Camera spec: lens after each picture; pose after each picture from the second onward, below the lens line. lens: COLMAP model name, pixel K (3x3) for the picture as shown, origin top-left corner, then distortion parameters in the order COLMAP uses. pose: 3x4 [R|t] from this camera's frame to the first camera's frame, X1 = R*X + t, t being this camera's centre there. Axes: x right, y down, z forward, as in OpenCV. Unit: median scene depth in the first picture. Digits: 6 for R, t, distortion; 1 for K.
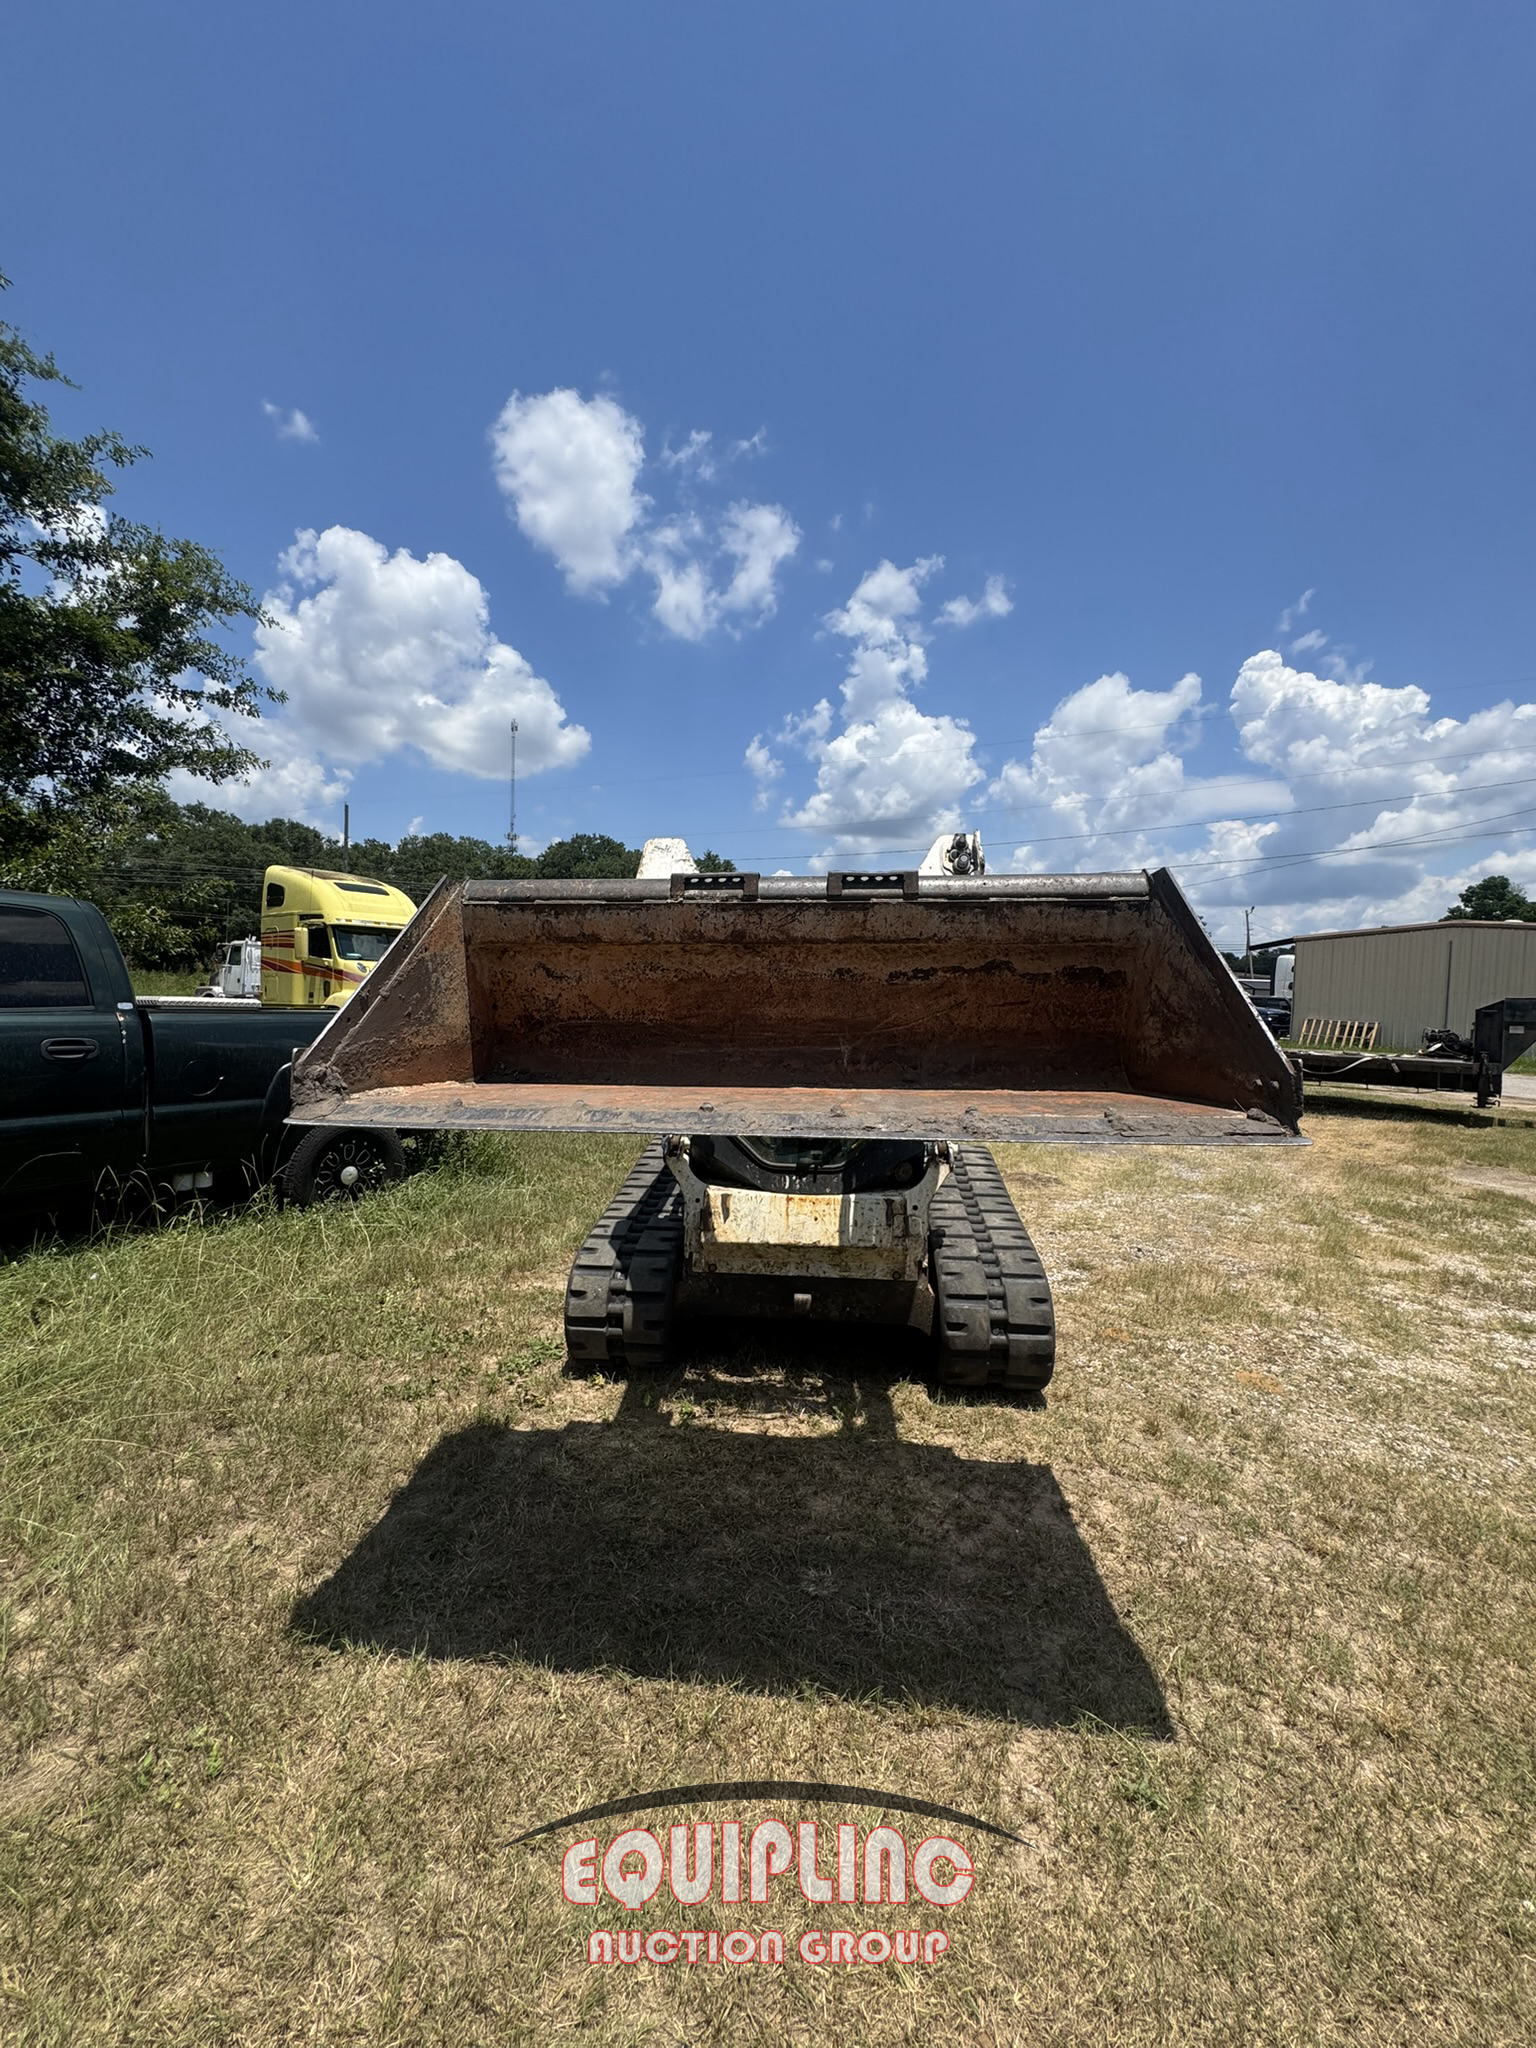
lens RADIAL K [[830.1, 0, 772.8], [0, 830.1, 1018.5], [0, 0, 1]] dist [-0.006783, 0.001331]
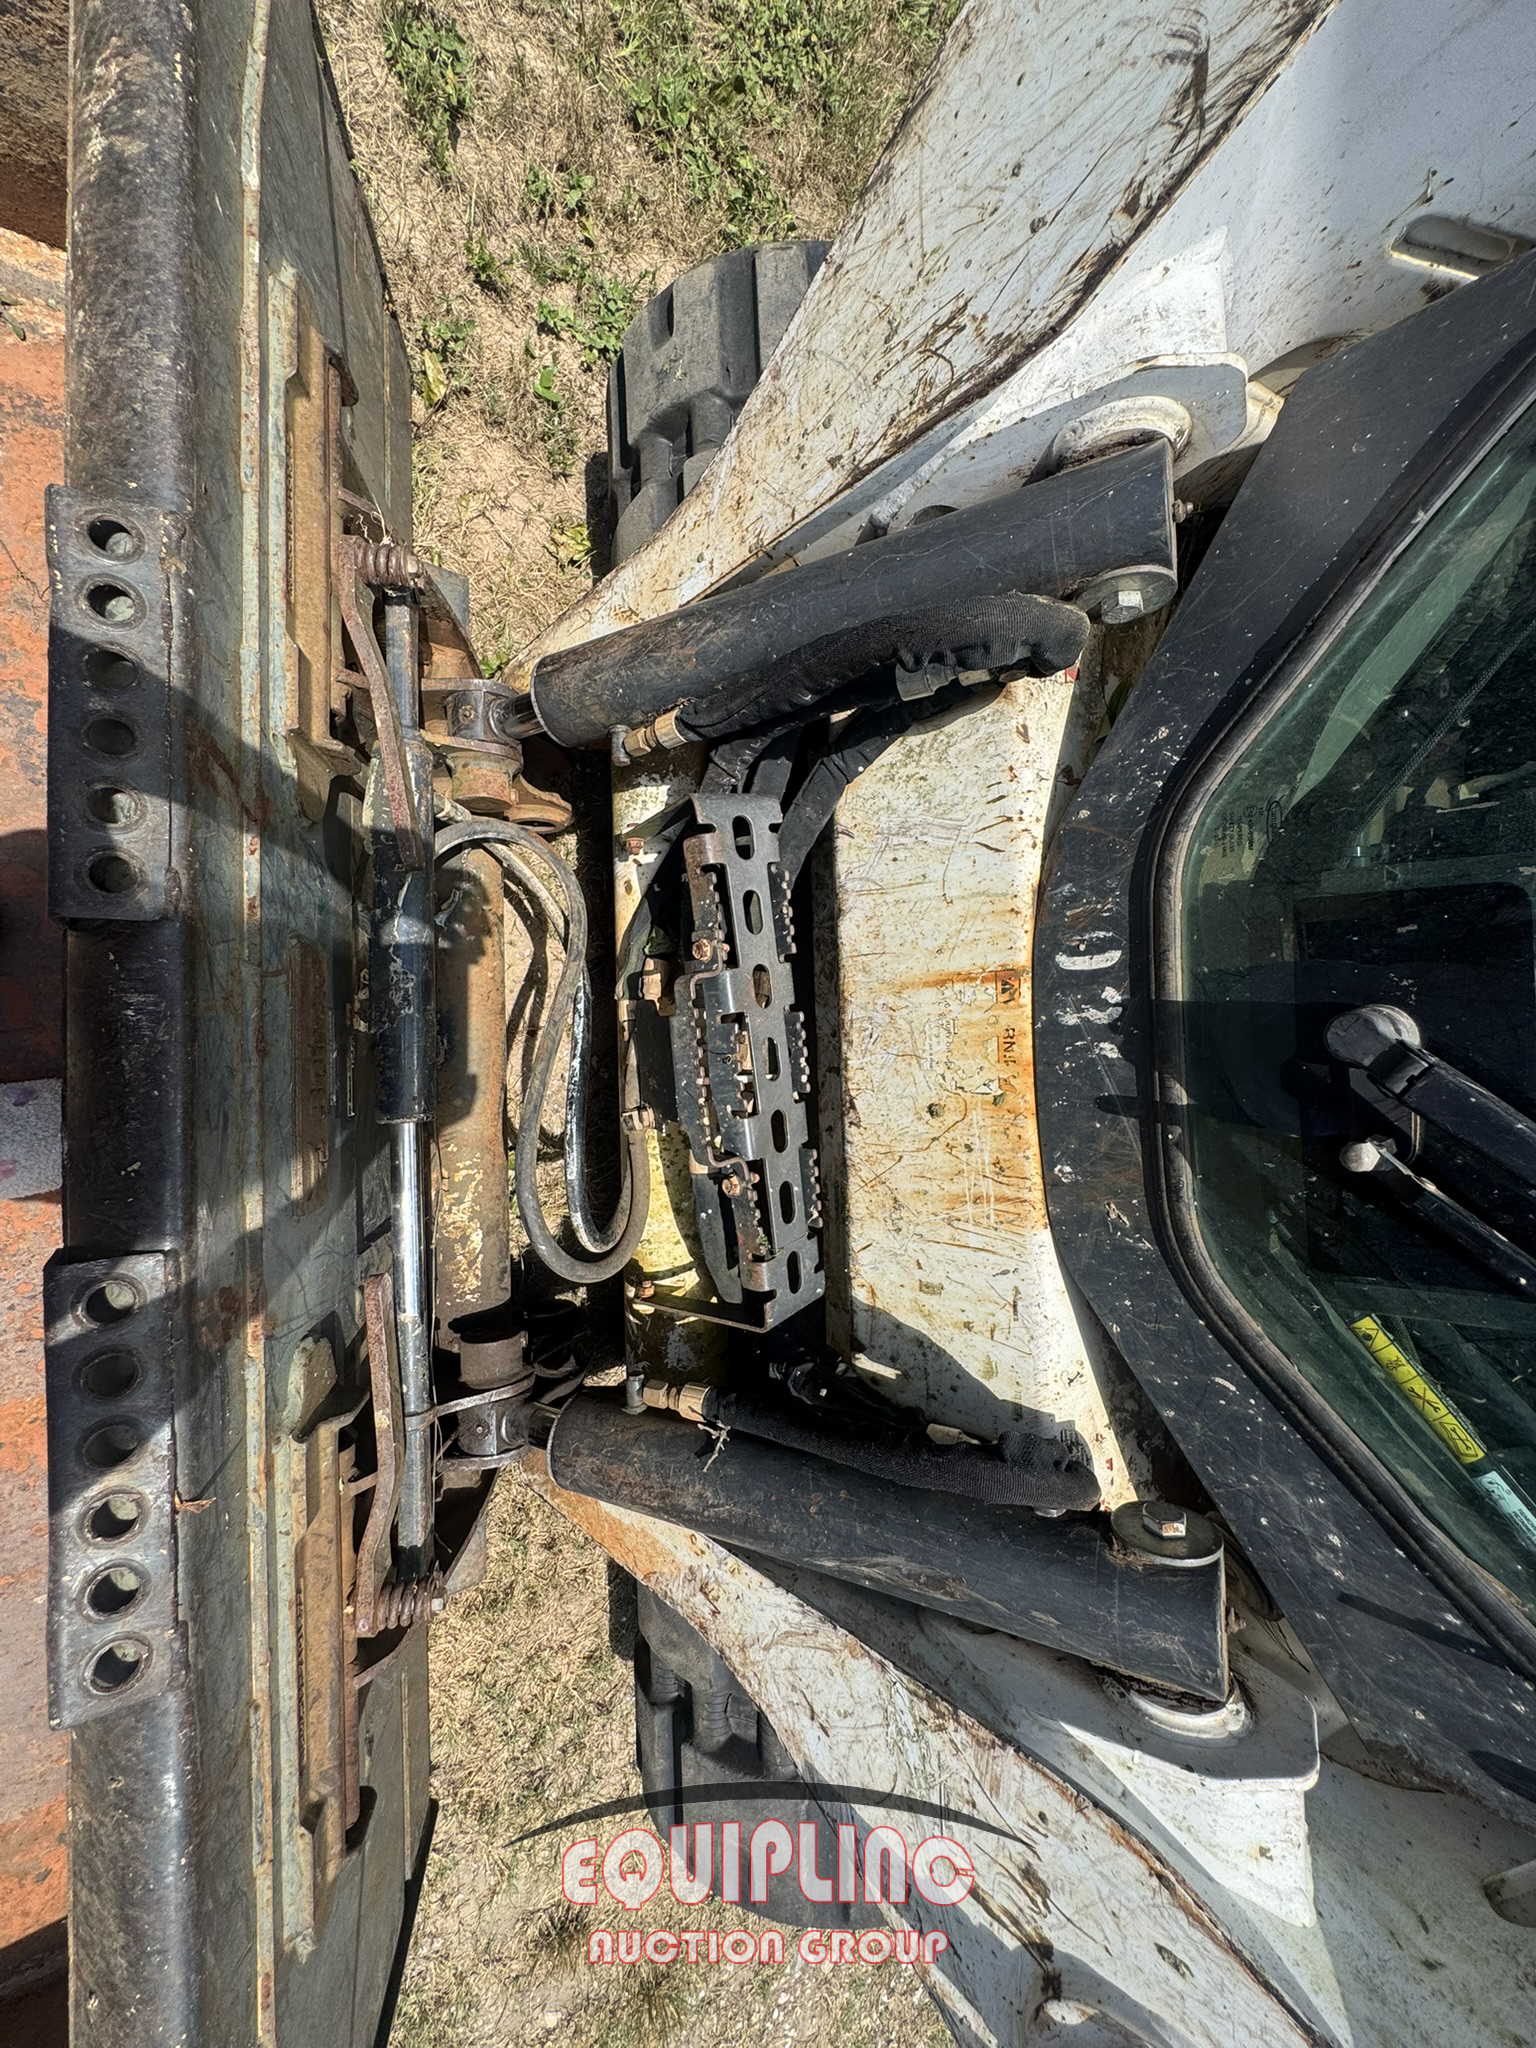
lens RADIAL K [[830.1, 0, 750.5], [0, 830.1, 1016.4], [0, 0, 1]] dist [-0.006783, 0.001331]
pose [[0.115754, 0.993277, -0.001182, 0.020157], [-0.486971, 0.057787, 0.871504, 0.064670], [0.865714, -0.100305, 0.490387, 0.808326]]
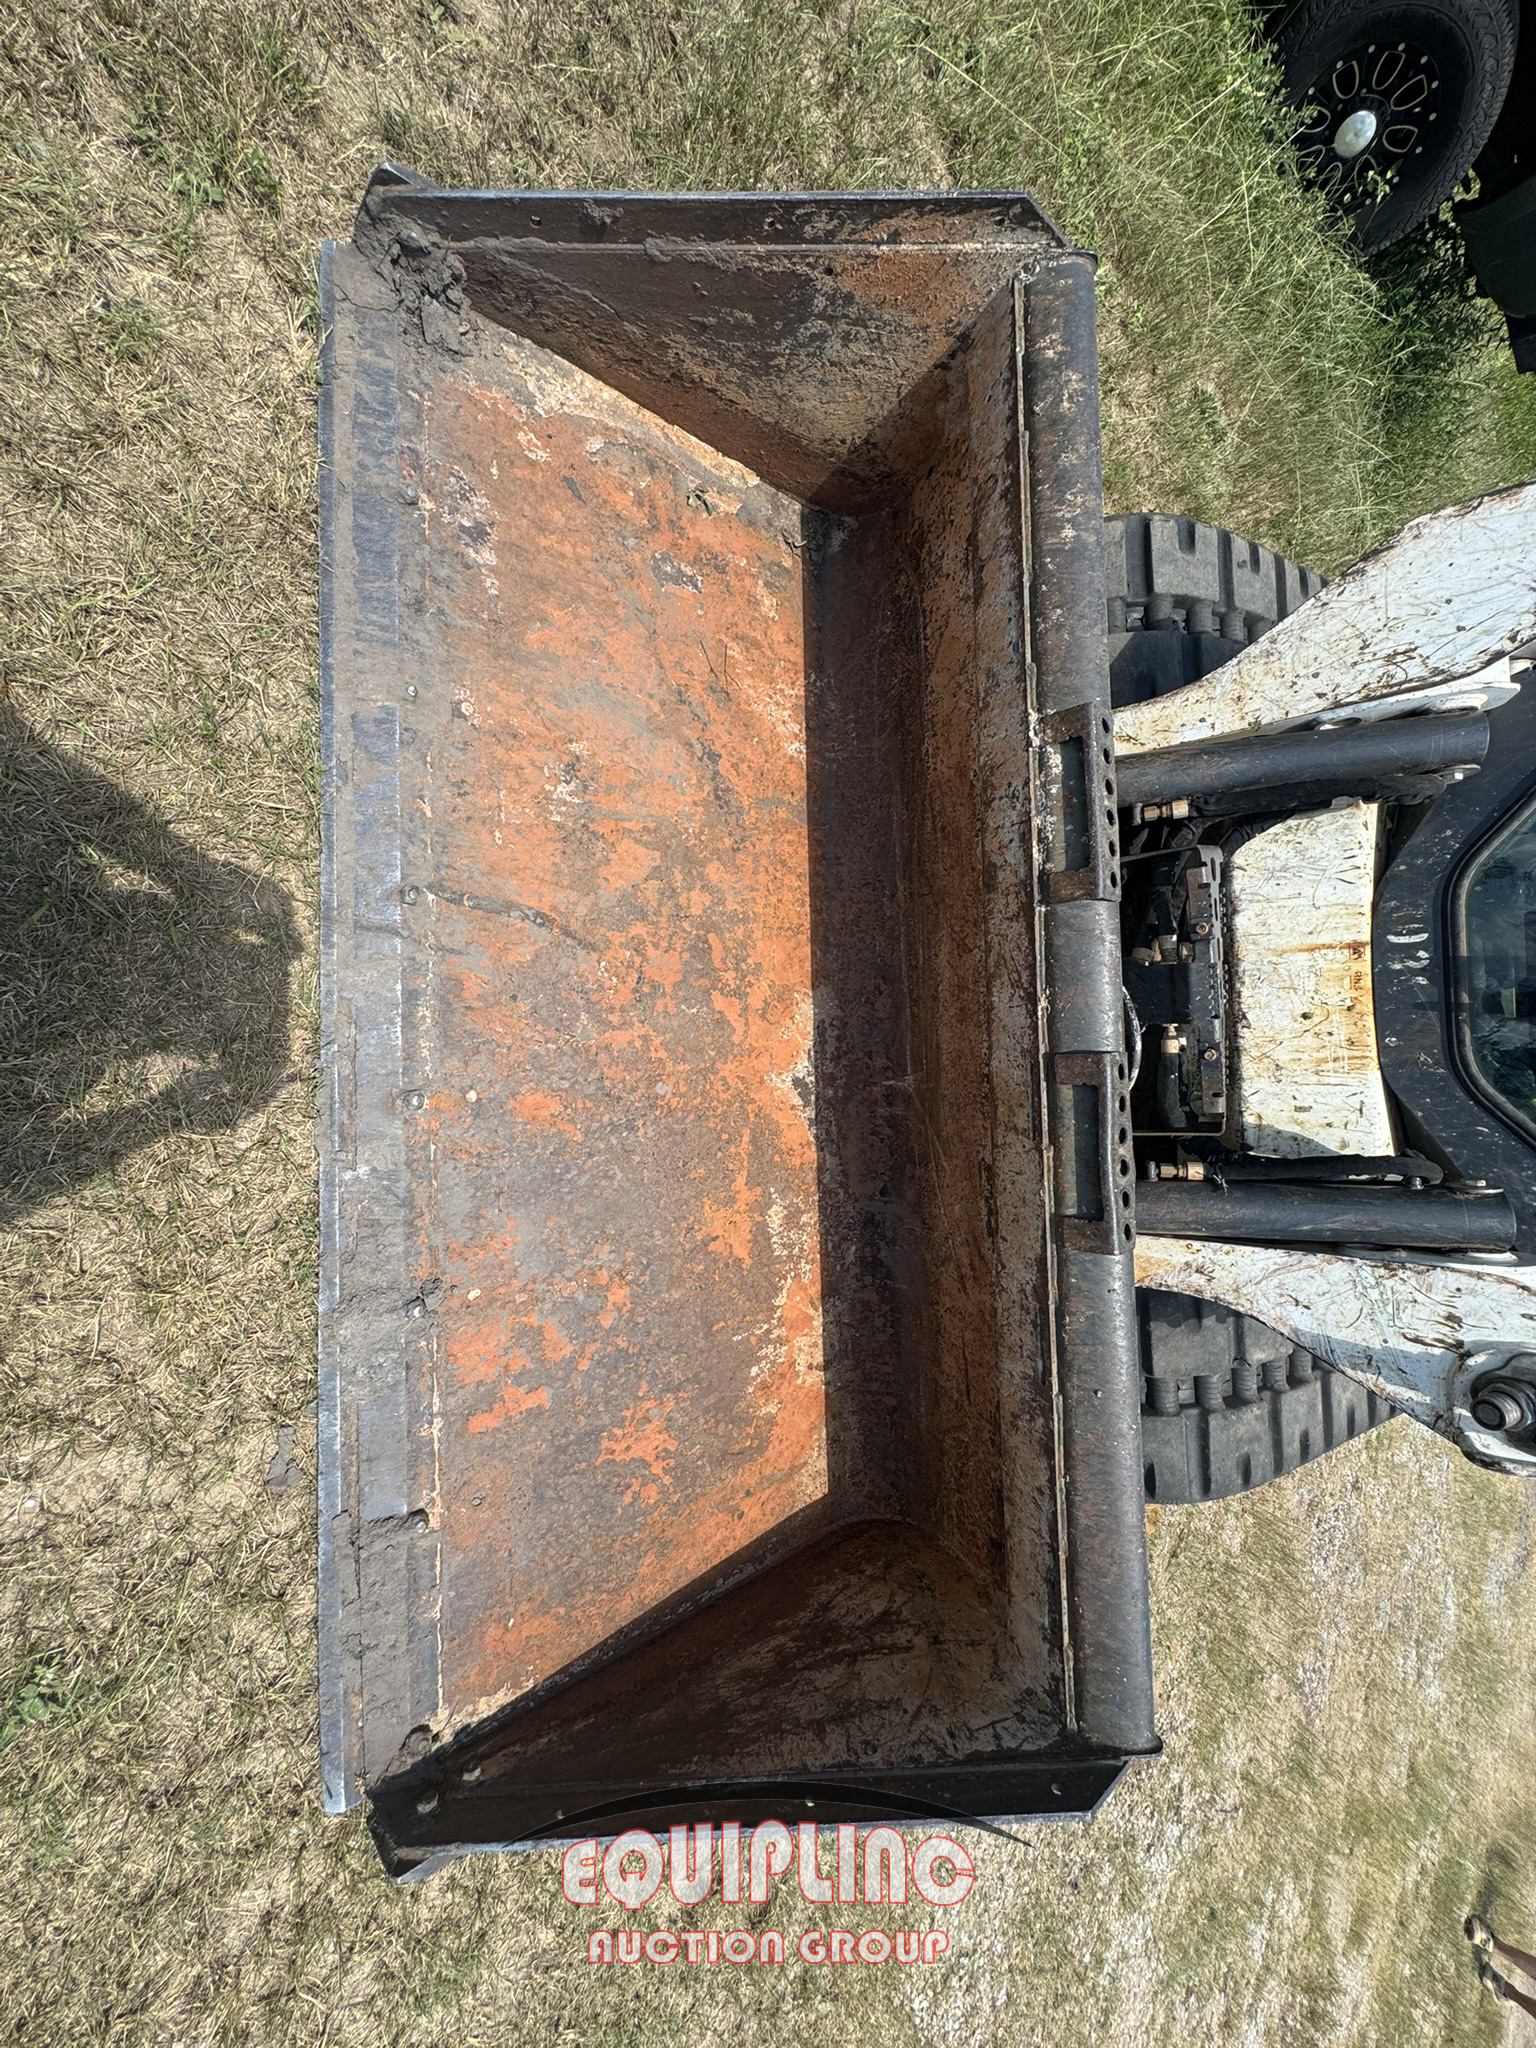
lens RADIAL K [[830.1, 0, 751.5], [0, 830.1, 1015.1], [0, 0, 1]] dist [-0.006783, 0.001331]
pose [[0.100765, 0.994851, 0.010838, 0.016853], [-0.632936, 0.055695, 0.772198, 0.086918], [0.767619, -0.084670, 0.635289, 0.477045]]
